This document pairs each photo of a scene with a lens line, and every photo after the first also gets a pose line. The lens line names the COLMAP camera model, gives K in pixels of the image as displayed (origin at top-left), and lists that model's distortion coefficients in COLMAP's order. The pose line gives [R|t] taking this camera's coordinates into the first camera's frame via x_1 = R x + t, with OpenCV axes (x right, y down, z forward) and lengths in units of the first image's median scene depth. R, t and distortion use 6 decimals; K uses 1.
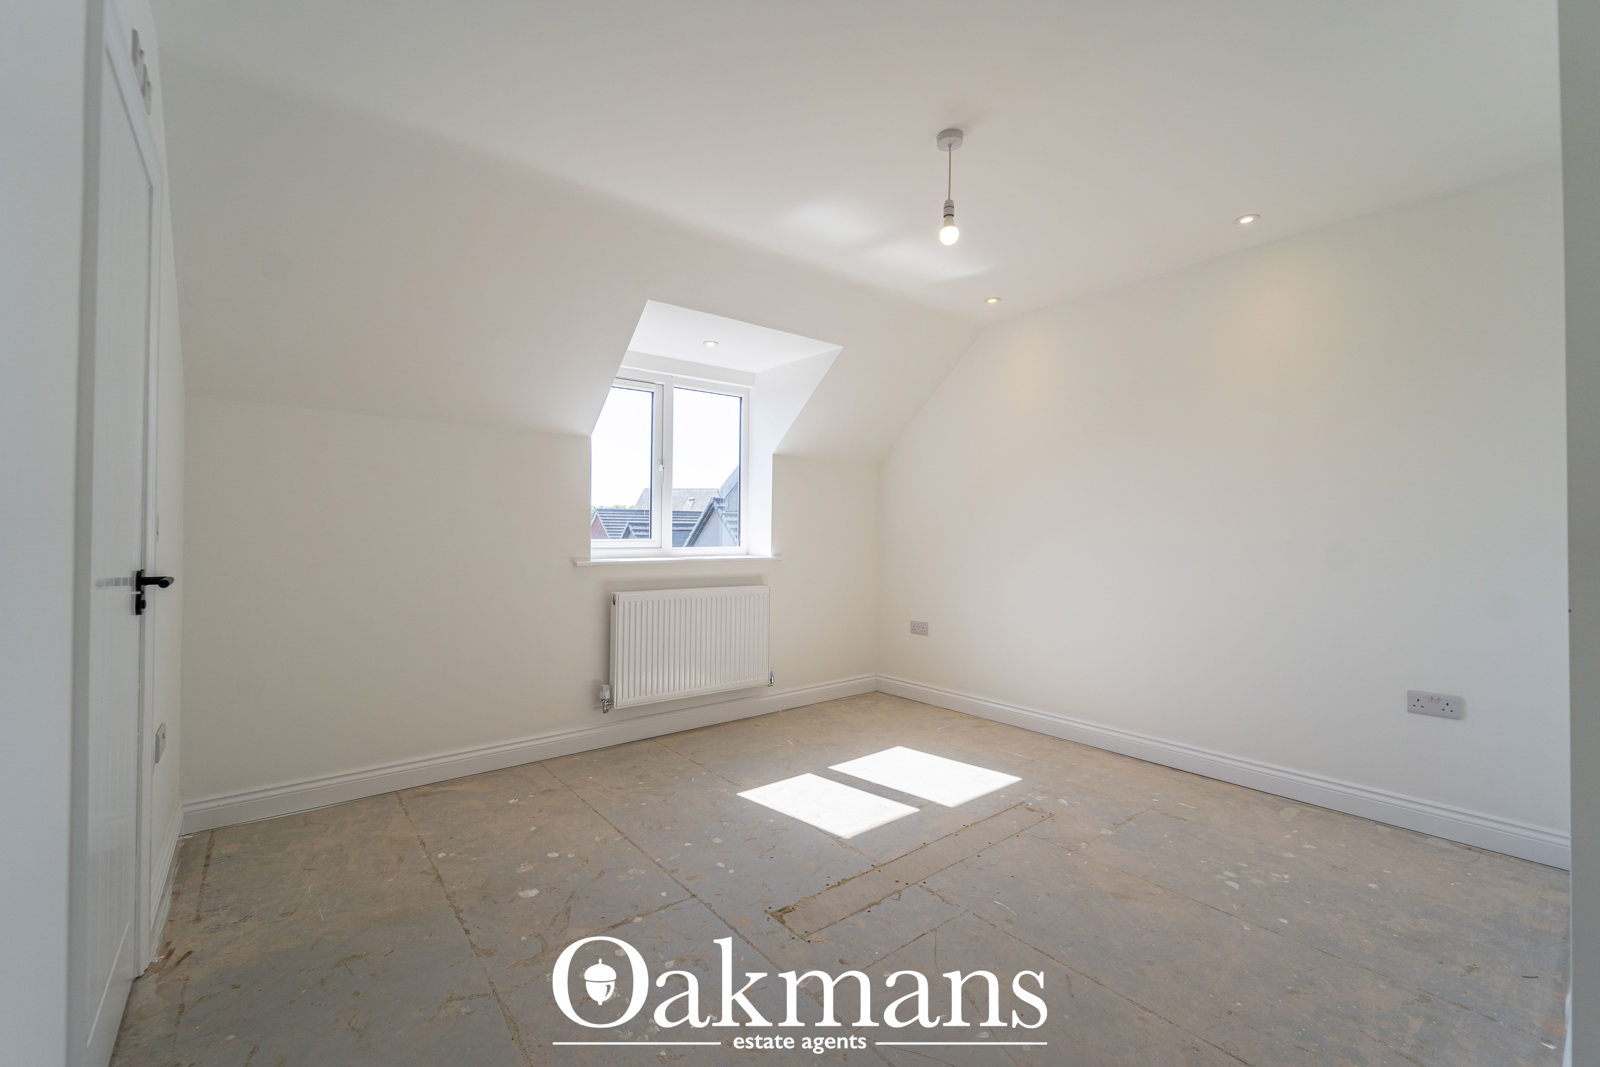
lens RADIAL K [[642.5, 0, 796.2], [0, 642.5, 533.0], [0, 0, 1]] dist [0.002926, -0.002626]
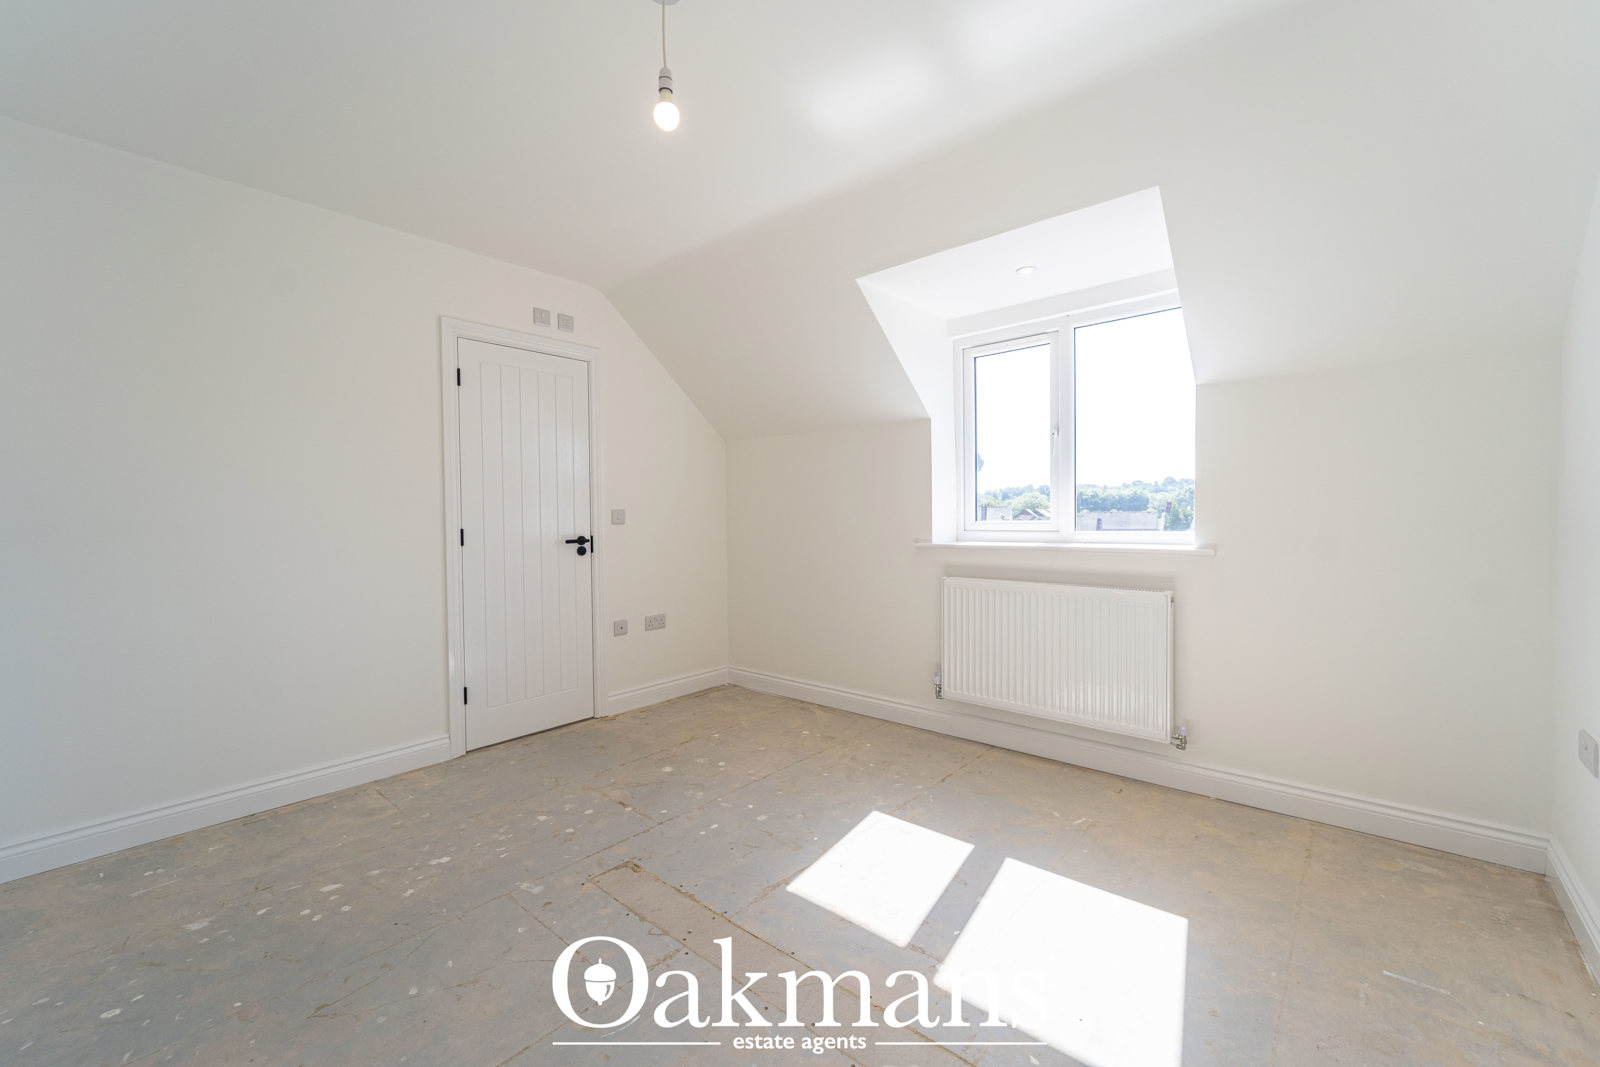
lens RADIAL K [[642.5, 0, 810.8], [0, 642.5, 530.2], [0, 0, 1]] dist [0.002926, -0.002626]
pose [[0.199813, 0.014553, -0.979726, 0.734638], [0.010675, 0.999798, 0.017028, 0.005754], [0.979776, -0.013861, 0.199618, 0.731765]]
